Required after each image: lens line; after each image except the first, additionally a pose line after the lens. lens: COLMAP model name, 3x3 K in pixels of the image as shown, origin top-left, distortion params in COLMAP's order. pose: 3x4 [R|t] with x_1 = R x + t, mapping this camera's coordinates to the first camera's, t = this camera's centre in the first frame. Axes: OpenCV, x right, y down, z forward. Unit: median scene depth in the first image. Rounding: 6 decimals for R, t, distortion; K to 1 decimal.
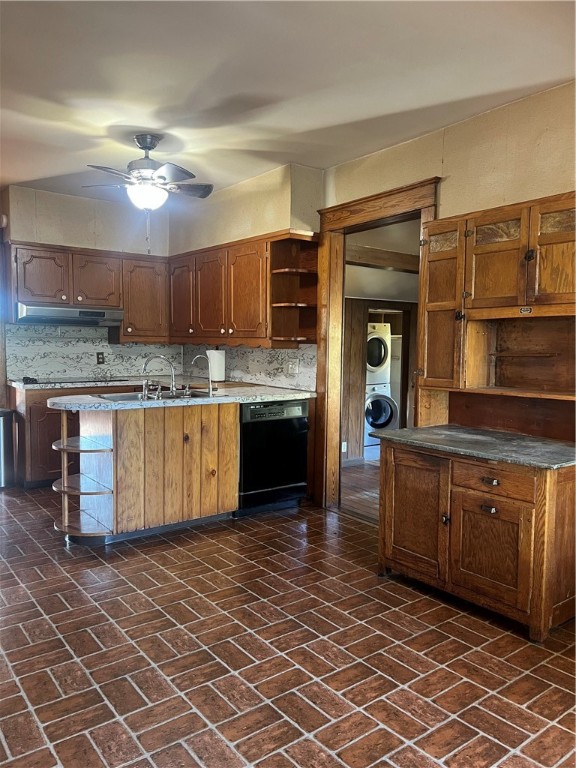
lens RADIAL K [[585.7, 0, 284.9], [0, 585.7, 392.9], [0, 0, 1]] dist [0.044311, -0.055642]
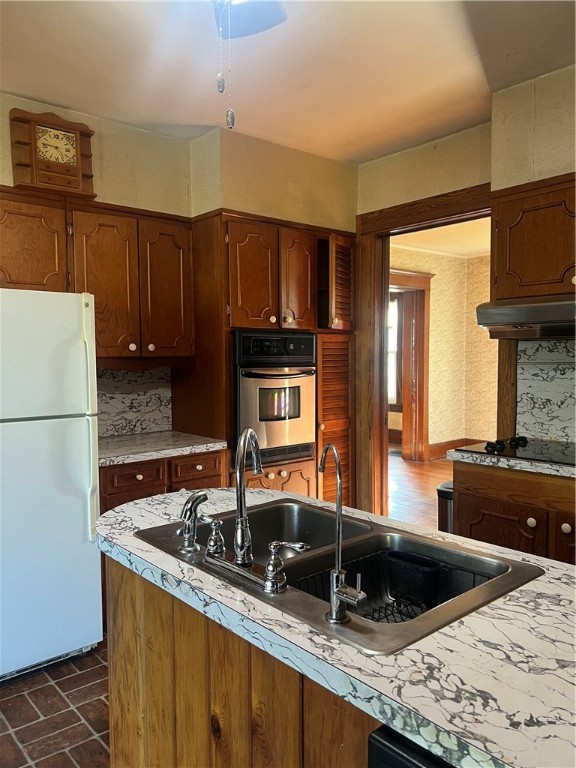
lens RADIAL K [[585.7, 0, 284.9], [0, 585.7, 392.9], [0, 0, 1]] dist [0.044311, -0.055642]
pose [[0.064047, 0.038375, -0.997209, 0.110000], [-0.075001, 0.996619, 0.033535, -0.094340], [0.995125, 0.072643, 0.066708, 1.013284]]
